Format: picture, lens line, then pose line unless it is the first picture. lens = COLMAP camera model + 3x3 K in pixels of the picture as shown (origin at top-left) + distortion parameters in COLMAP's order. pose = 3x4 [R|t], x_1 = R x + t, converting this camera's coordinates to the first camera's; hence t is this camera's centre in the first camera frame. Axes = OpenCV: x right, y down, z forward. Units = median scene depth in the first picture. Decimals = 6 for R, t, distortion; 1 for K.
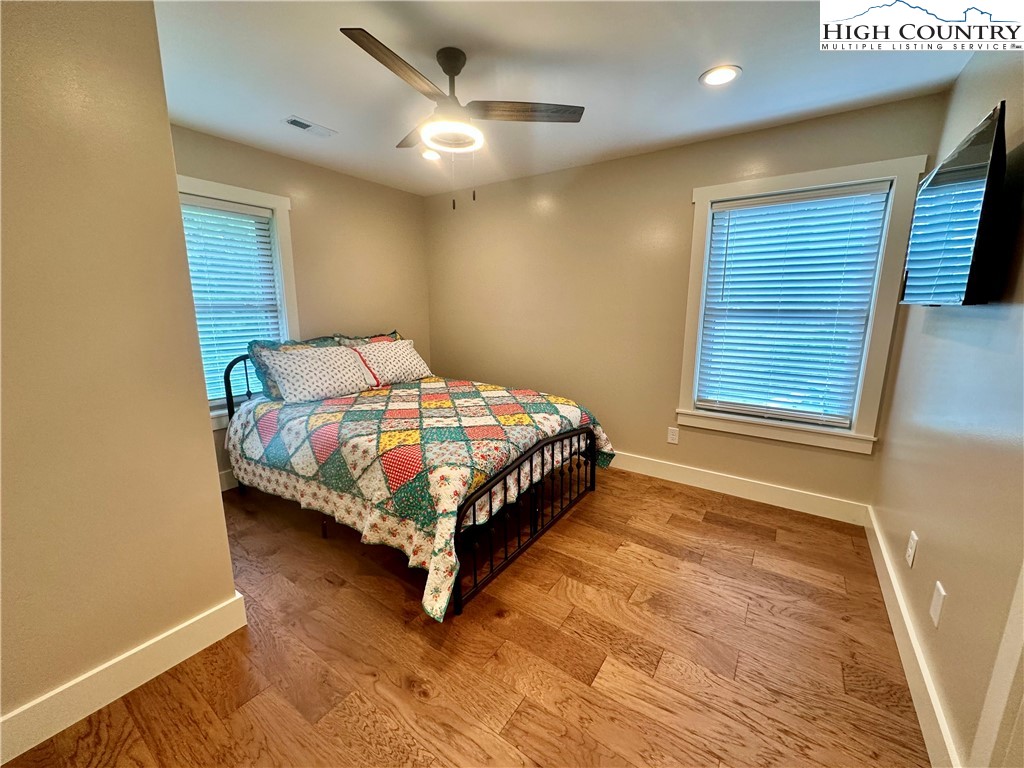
lens RADIAL K [[408.5, 0, 511.1], [0, 408.5, 383.9], [0, 0, 1]] dist [-0.003872, 0.001078]
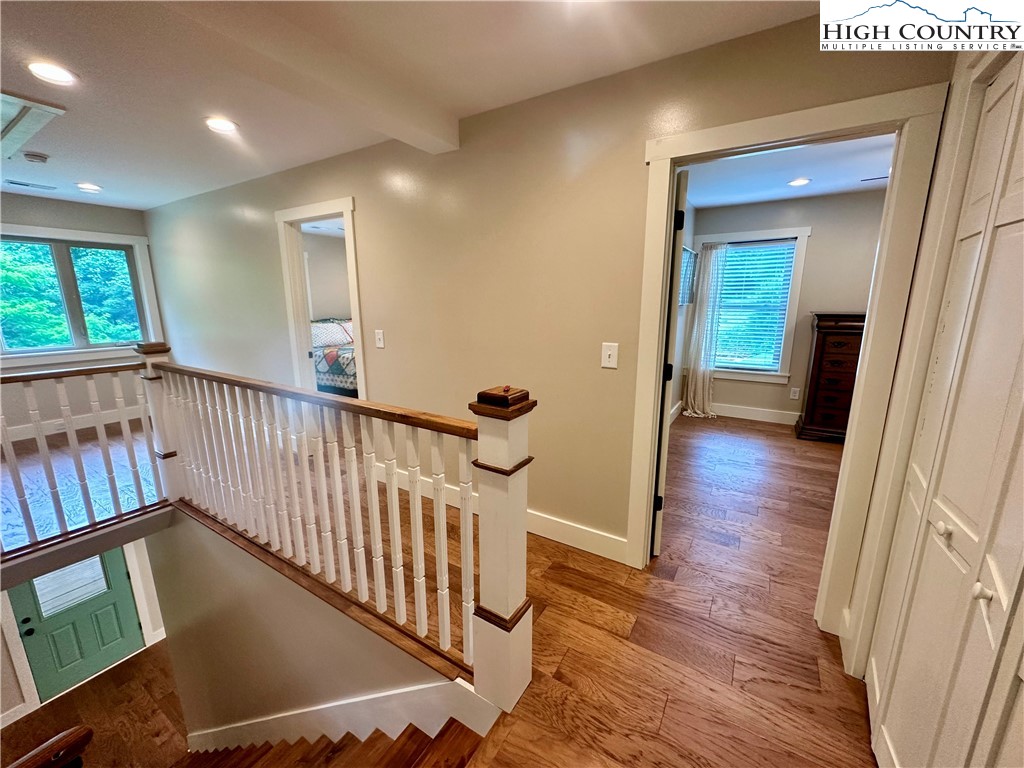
lens RADIAL K [[408.5, 0, 511.1], [0, 408.5, 383.6], [0, 0, 1]] dist [-0.003872, 0.001078]
pose [[0.998705, -0.016667, 0.048066, 0.583177], [0.015970, 0.999762, 0.014842, 0.306290], [-0.048302, -0.014055, 0.998734, -1.731088]]
